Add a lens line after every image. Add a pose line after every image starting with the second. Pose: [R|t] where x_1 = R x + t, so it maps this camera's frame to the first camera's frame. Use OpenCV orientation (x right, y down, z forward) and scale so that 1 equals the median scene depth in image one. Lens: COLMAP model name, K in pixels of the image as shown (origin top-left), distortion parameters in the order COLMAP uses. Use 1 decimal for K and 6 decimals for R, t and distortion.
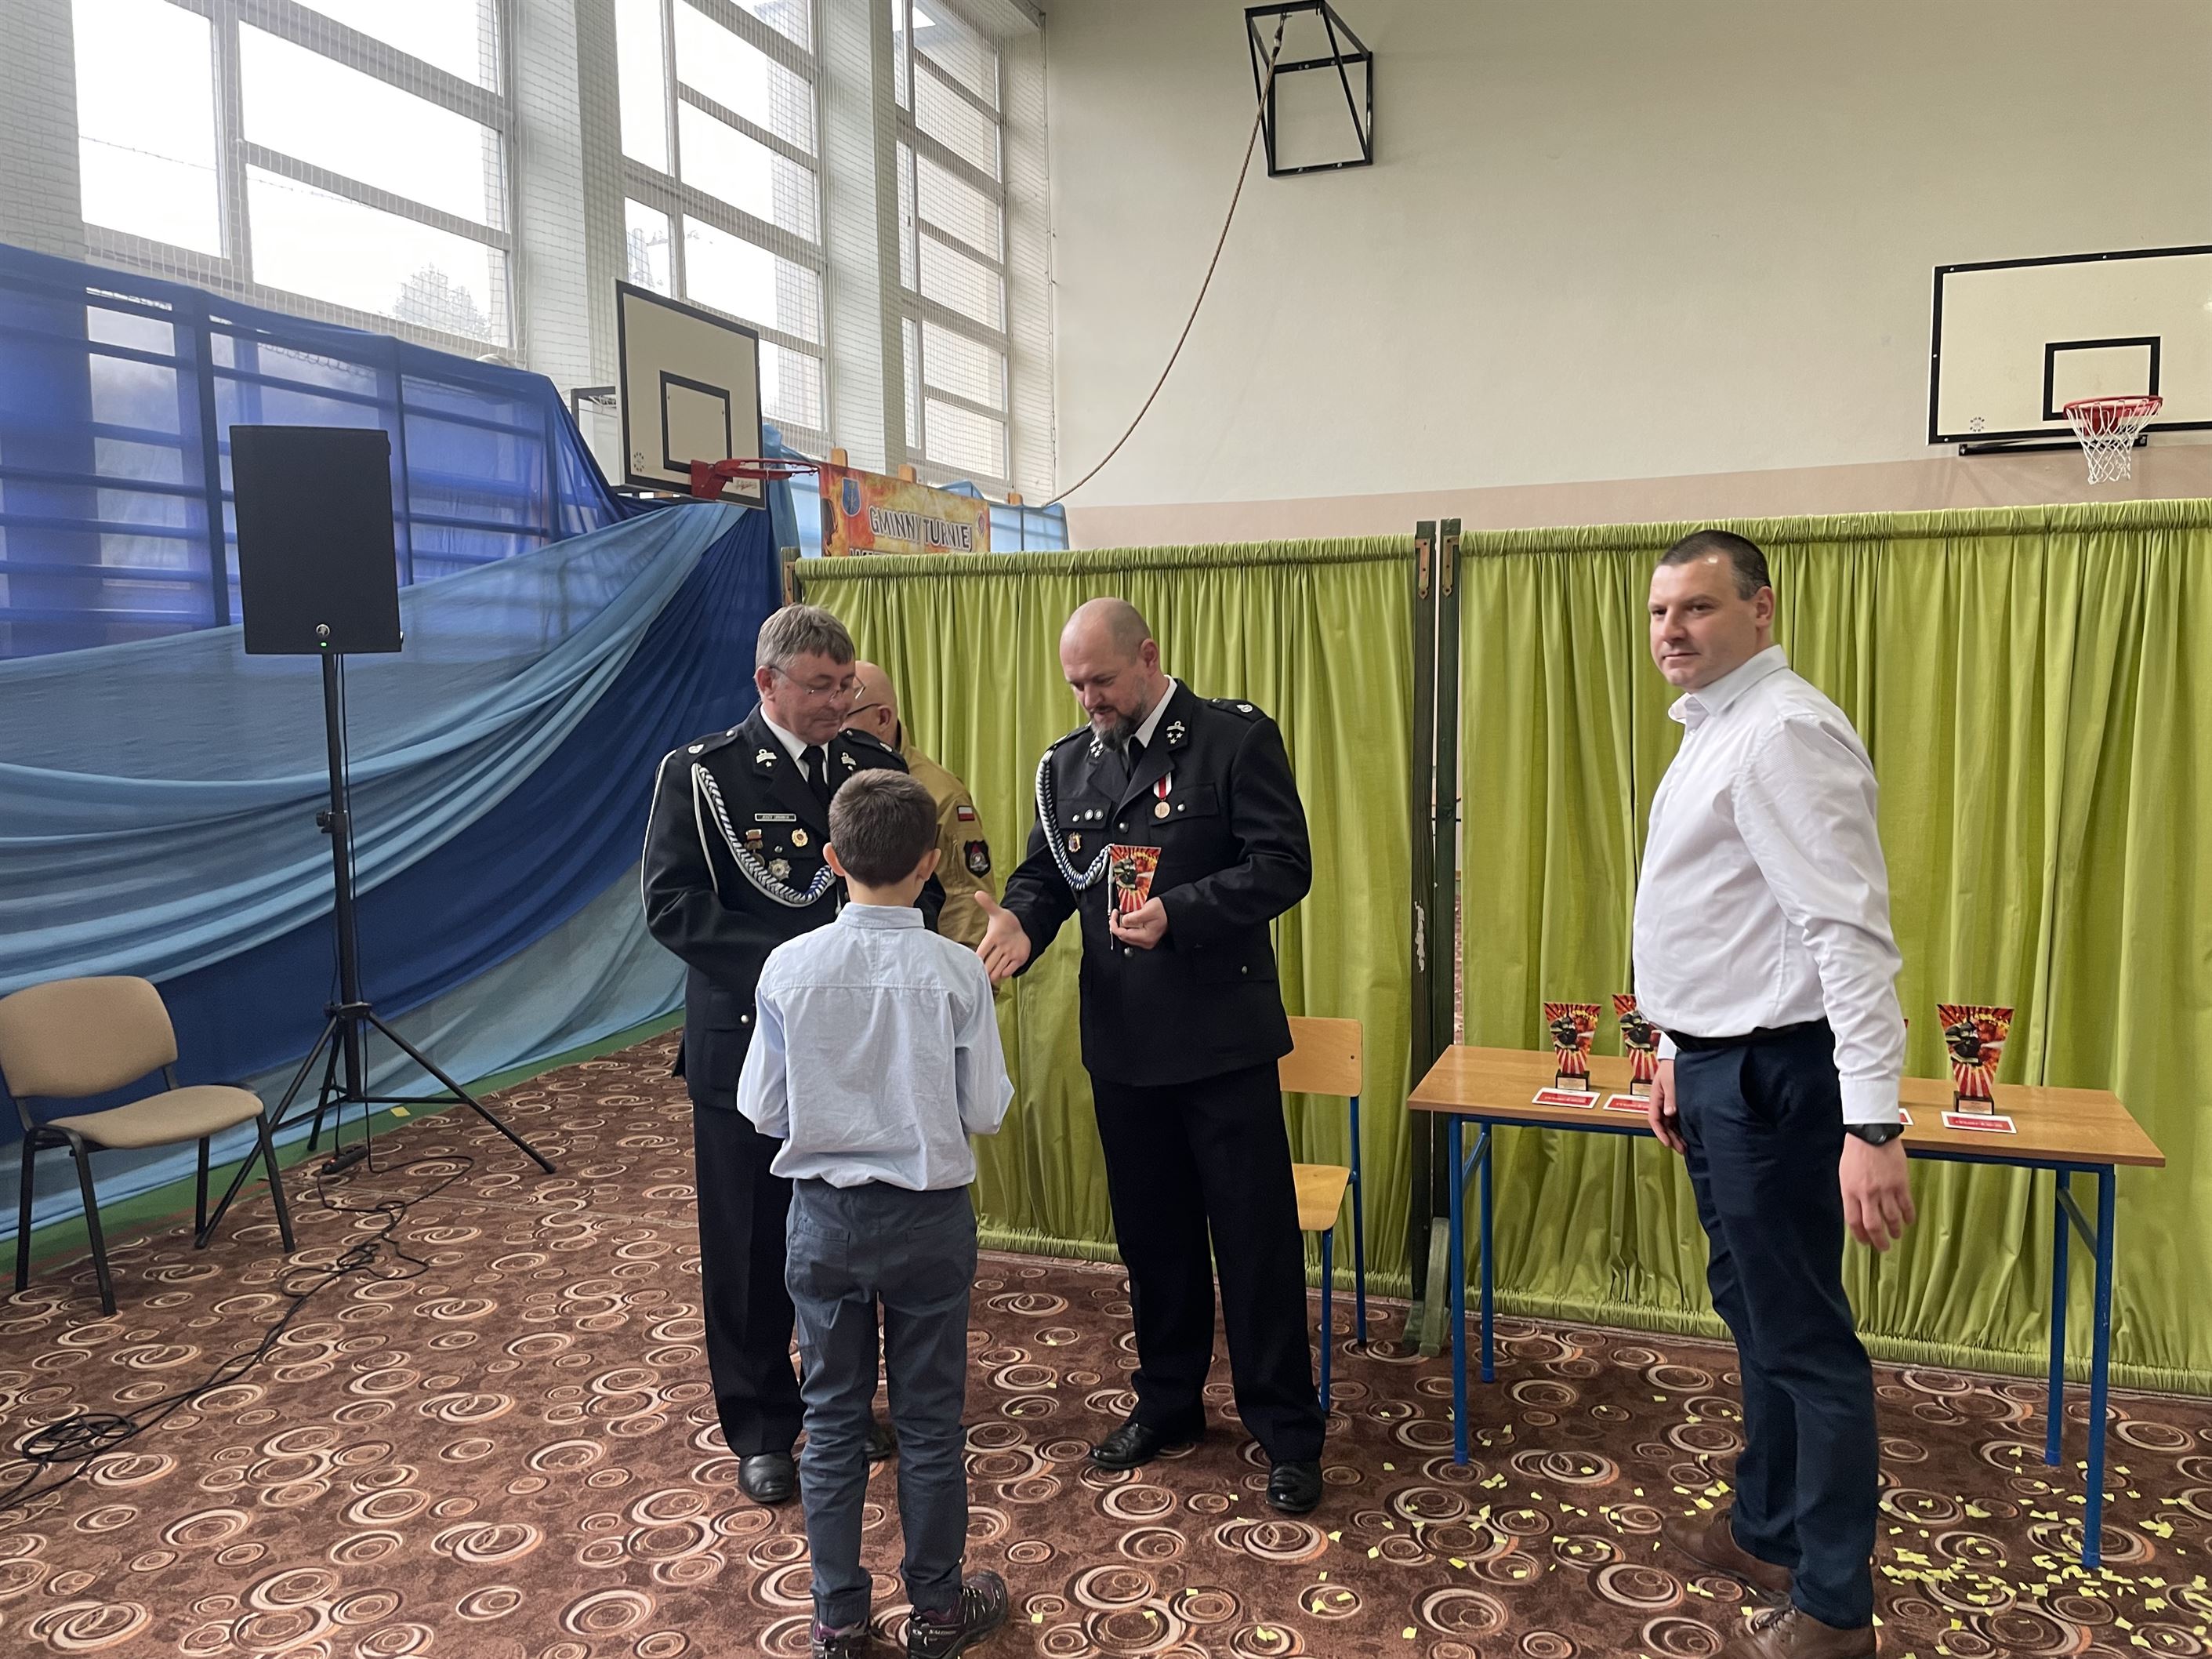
lens RADIAL K [[1669.0, 0, 1115.2], [0, 1669.0, 808.5], [0, 0, 1]] dist [0.096482, -0.125689]
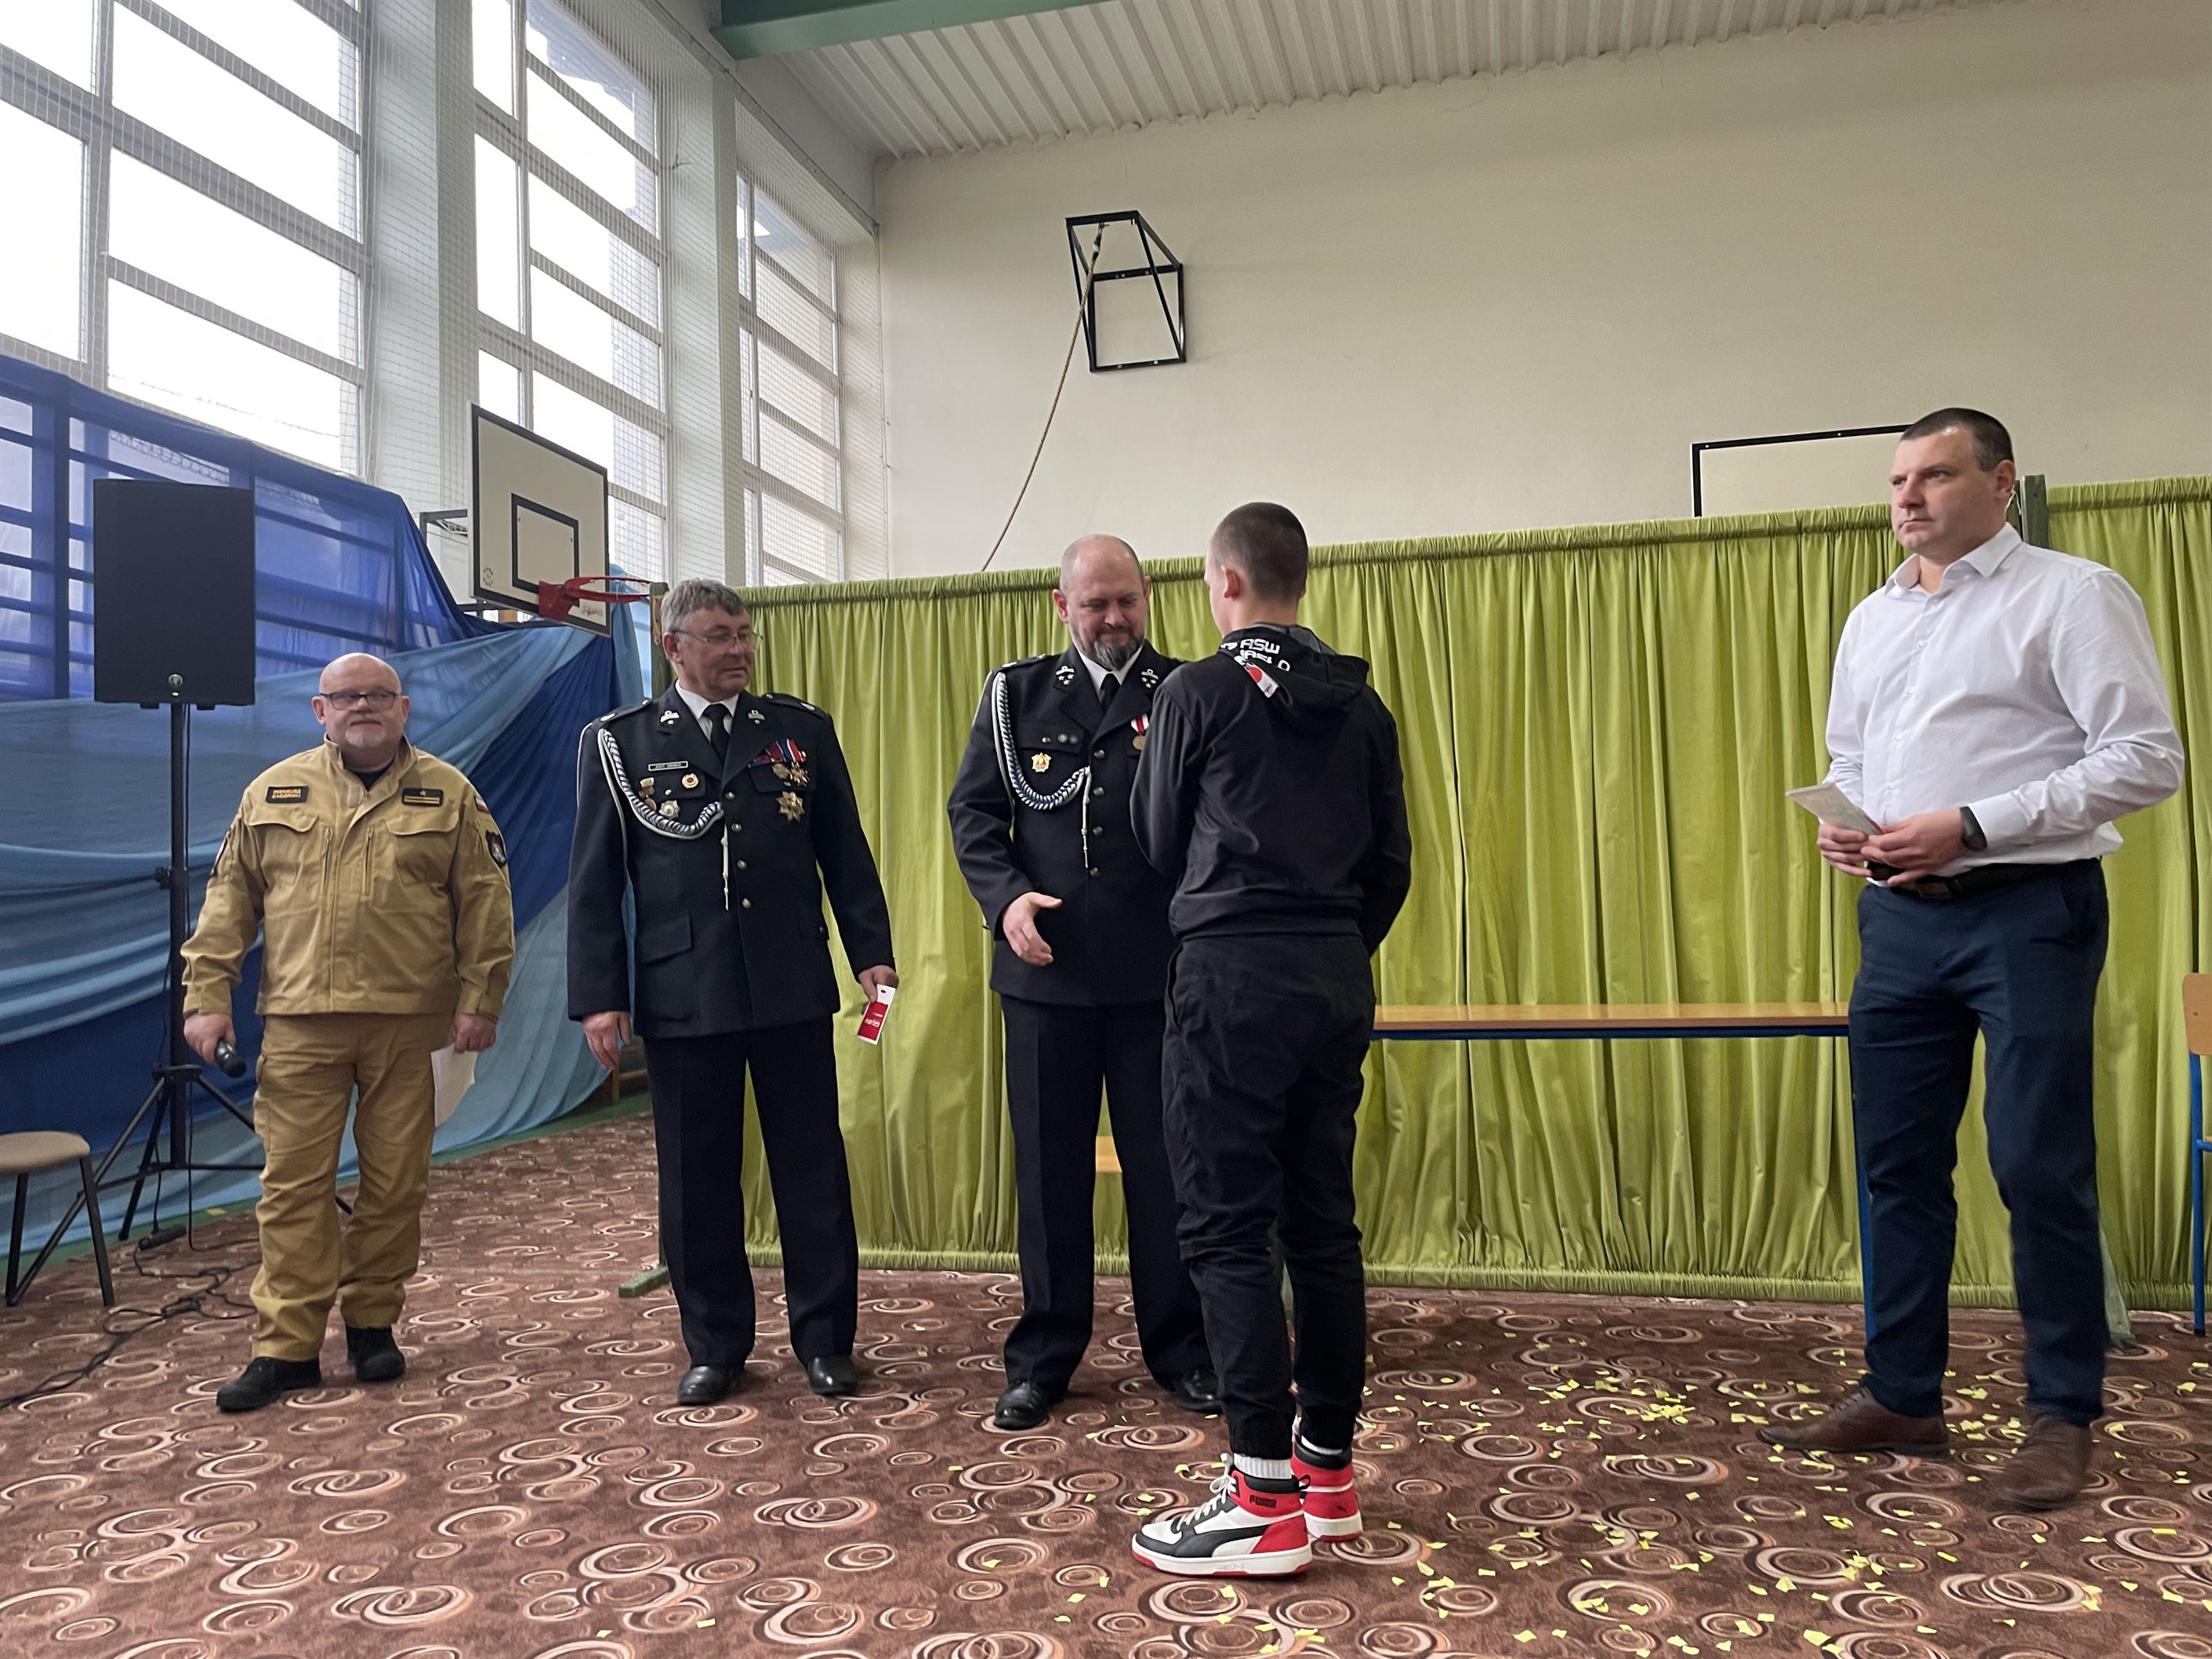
lens RADIAL K [[1670.0, 0, 1101.1], [0, 1670.0, 807.3], [0, 0, 1]] dist [0.097035, -0.125692]
pose [[0.995196, -0.006368, 0.097696, -0.024455], [0.020033, 0.990015, -0.139531, 0.141884], [-0.095832, 0.140818, 0.985387, -0.039863]]
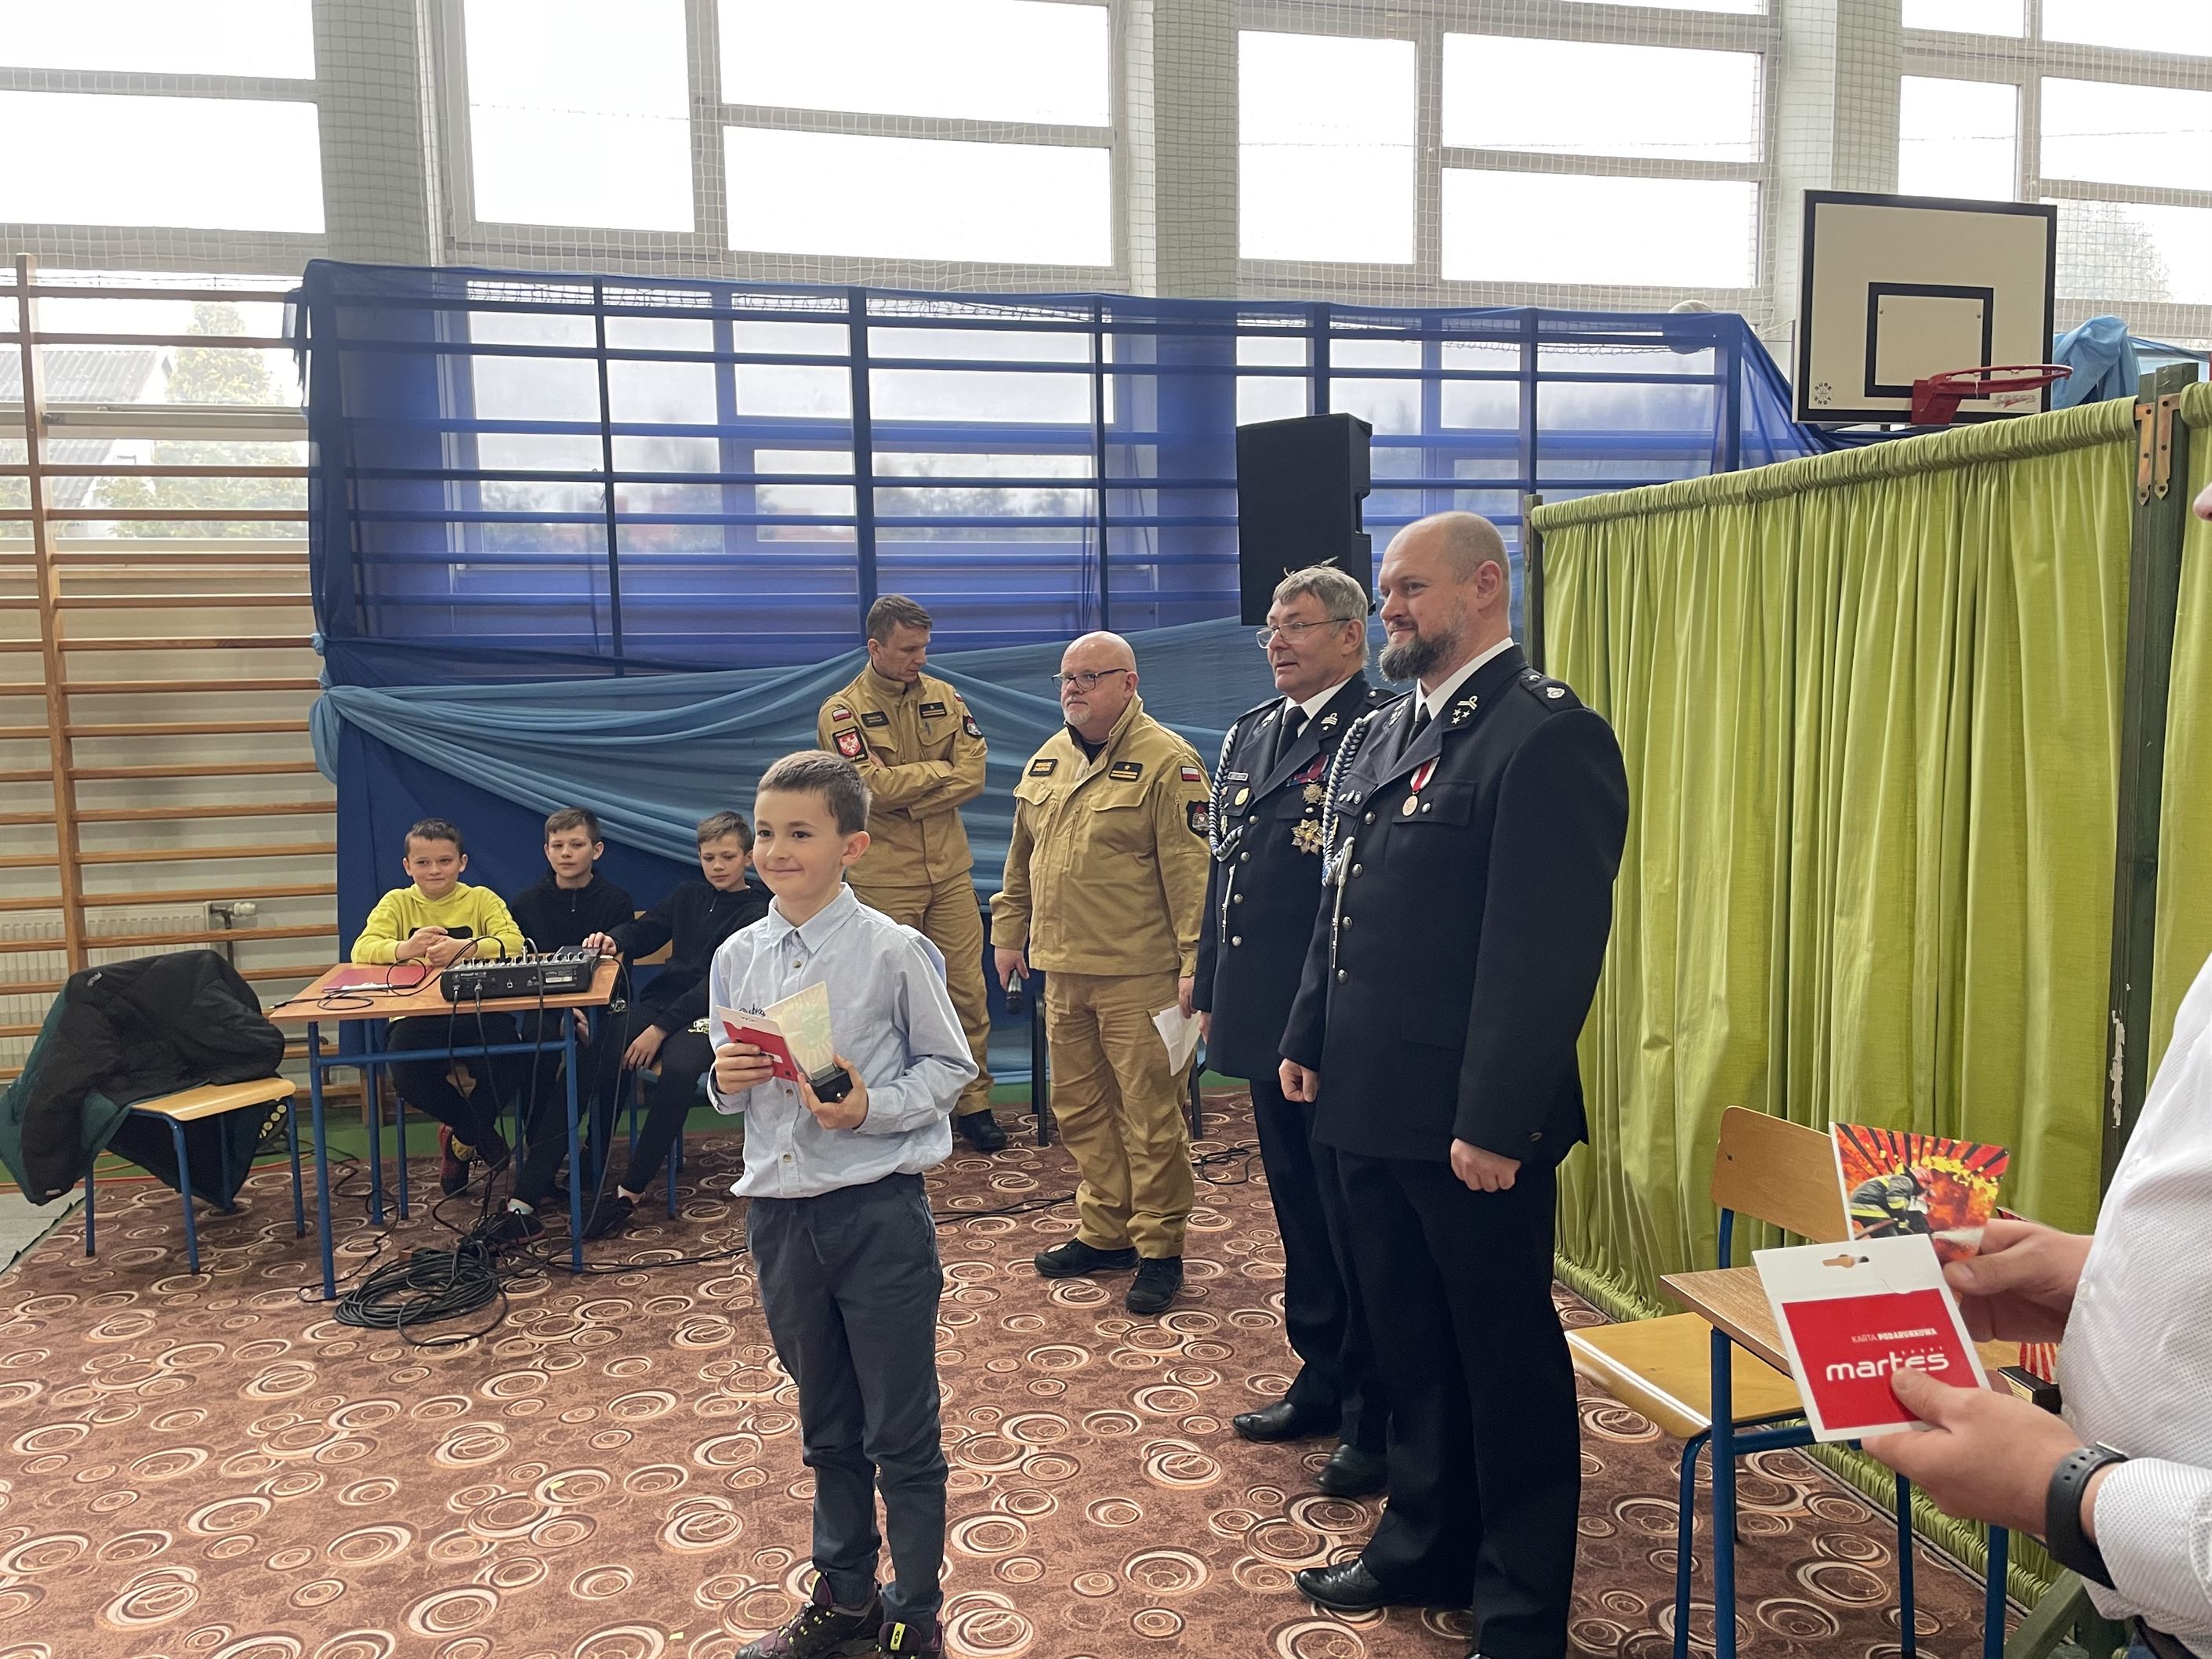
lens RADIAL K [[1668.1, 0, 1088.3], [0, 1668.1, 821.3], [0, 0, 1]] dist [0.097815, -0.126792]
pose [[0.544049, 0.085455, -0.834690, 0.459540], [-0.058965, 0.996235, 0.063560, -0.027753], [0.836979, 0.014638, 0.547040, 0.337256]]
